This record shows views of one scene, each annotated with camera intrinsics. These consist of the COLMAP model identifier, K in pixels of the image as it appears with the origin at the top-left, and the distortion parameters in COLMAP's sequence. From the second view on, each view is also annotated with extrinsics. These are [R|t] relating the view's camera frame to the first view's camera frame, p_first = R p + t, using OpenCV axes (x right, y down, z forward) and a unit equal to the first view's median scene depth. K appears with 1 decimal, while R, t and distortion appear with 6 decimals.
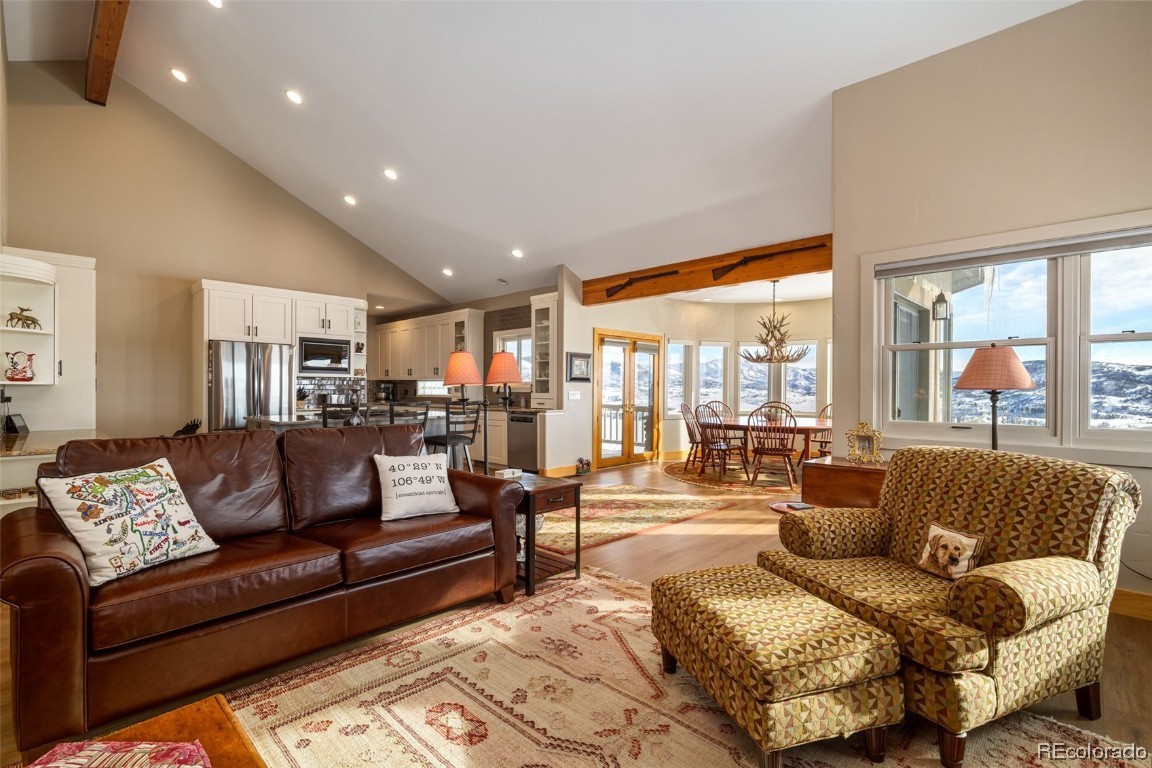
lens RADIAL K [[504.6, 0, 583.2], [0, 504.6, 384.1], [0, 0, 1]] dist [-0.009522, 0.001183]
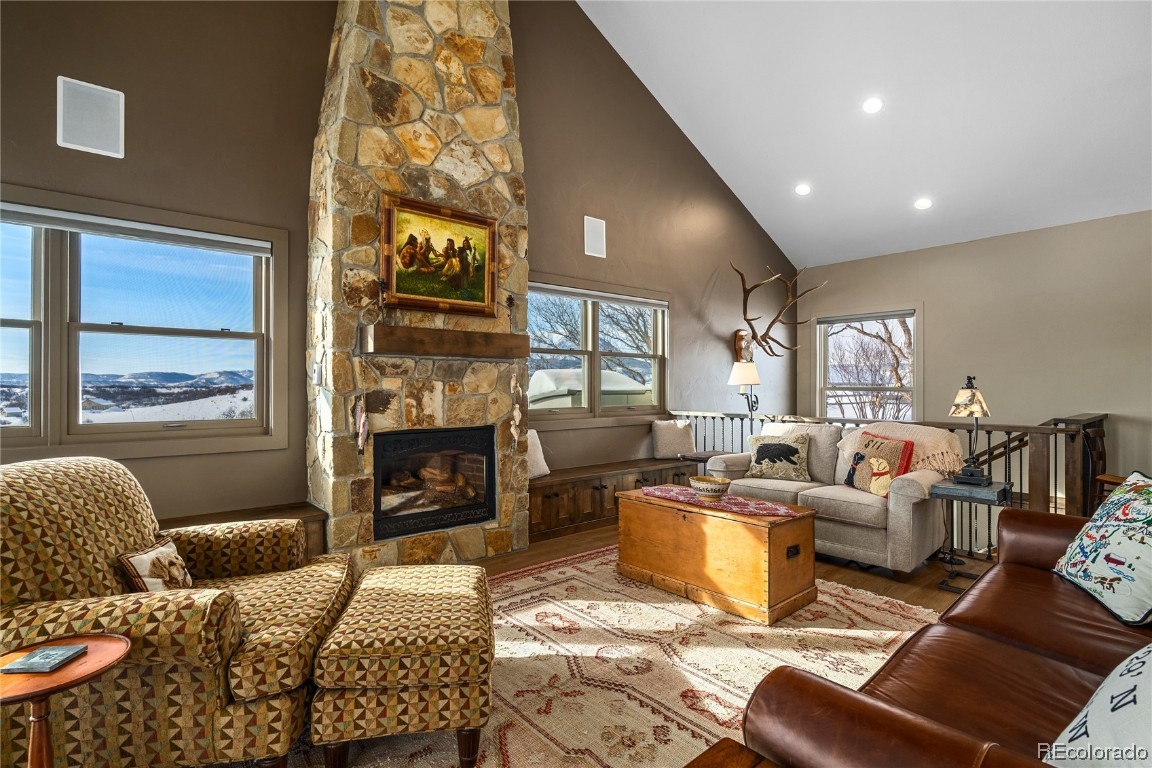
lens RADIAL K [[543.6, 0, 588.3], [0, 543.6, 378.9], [0, 0, 1]] dist [-0.000438, -0.000823]
pose [[-0.996905, -0.002607, 0.078573, -0.018551], [-0.004337, 0.999752, -0.021854, 0.006373], [-0.078497, -0.022128, -0.996669, 0.513780]]
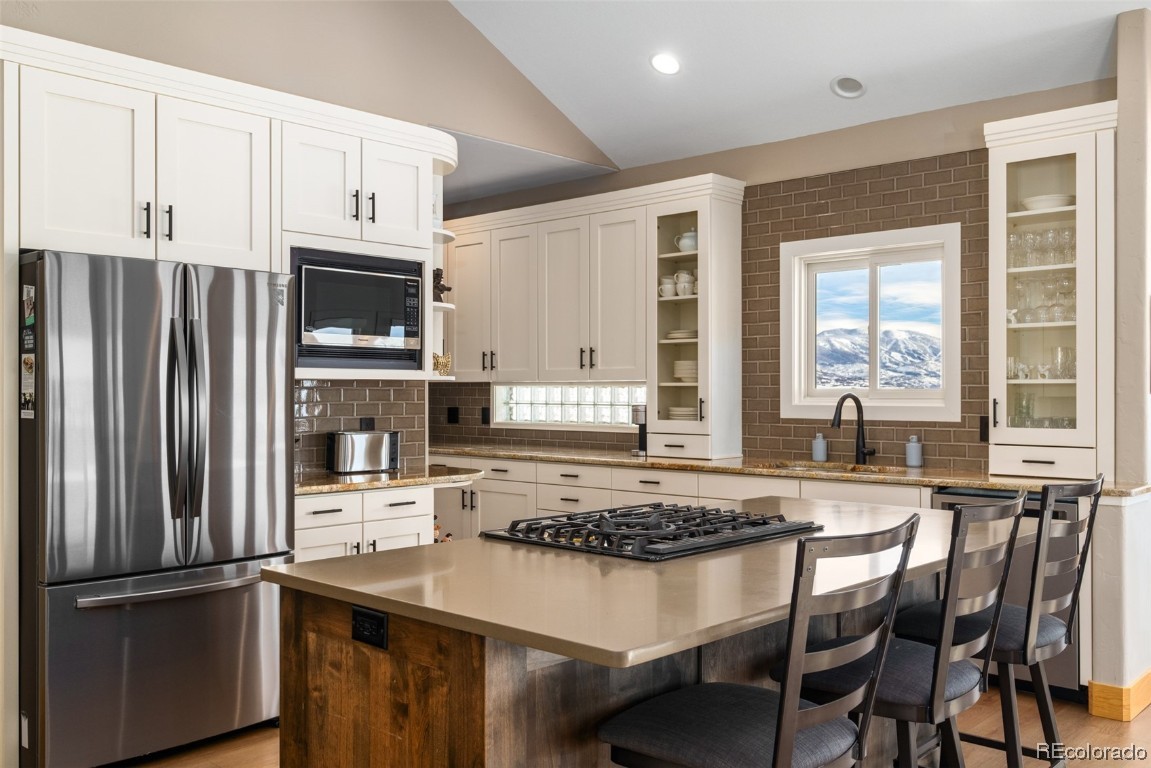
lens RADIAL K [[986.1, 0, 574.9], [0, 986.1, 388.5], [0, 0, 1]] dist [0.013025, 0.003810]
pose [[0.999914, -0.005112, 0.012042, -0.381769], [0.005011, 0.999952, 0.008376, -0.013146], [-0.012085, -0.008315, 0.999892, 0.389373]]
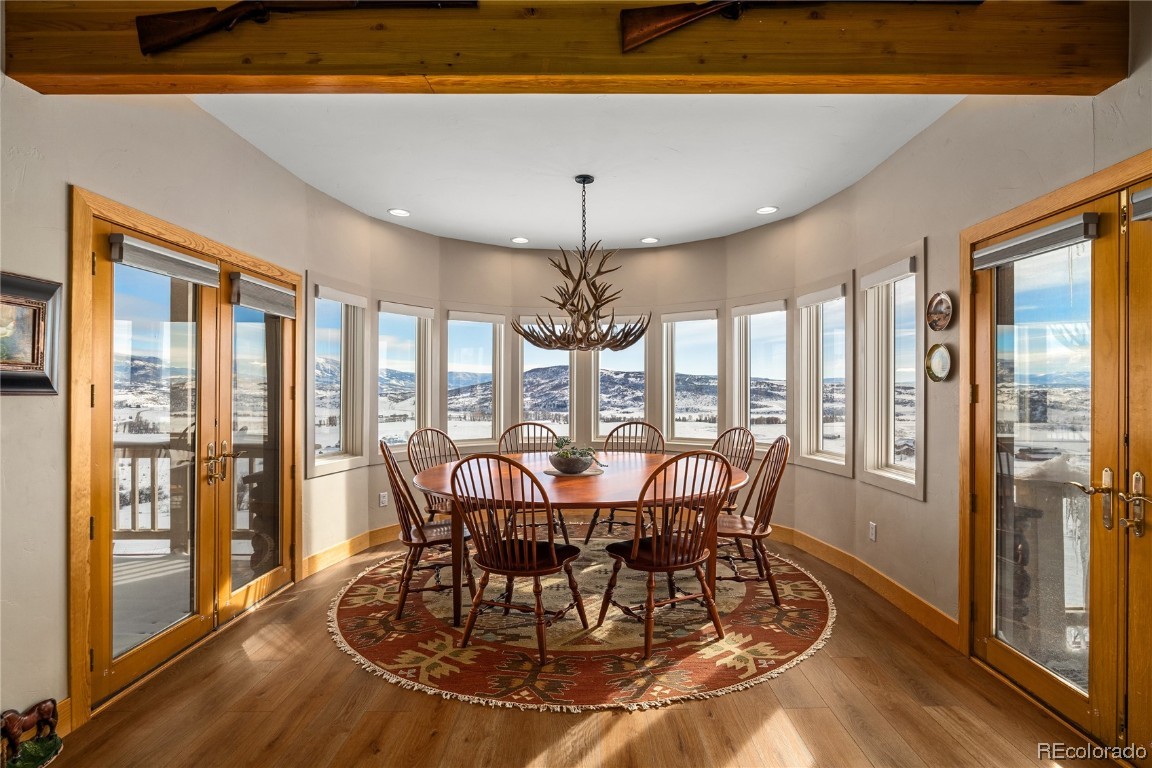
lens RADIAL K [[543.6, 0, 576.1], [0, 543.6, 387.2], [0, 0, 1]] dist [-0.000438, -0.000823]
pose [[0.726149, -0.002312, 0.687534, 0.017497], [-0.000039, 0.999994, 0.003404, -0.007688], [-0.687538, -0.002499, 0.726145, 0.620563]]
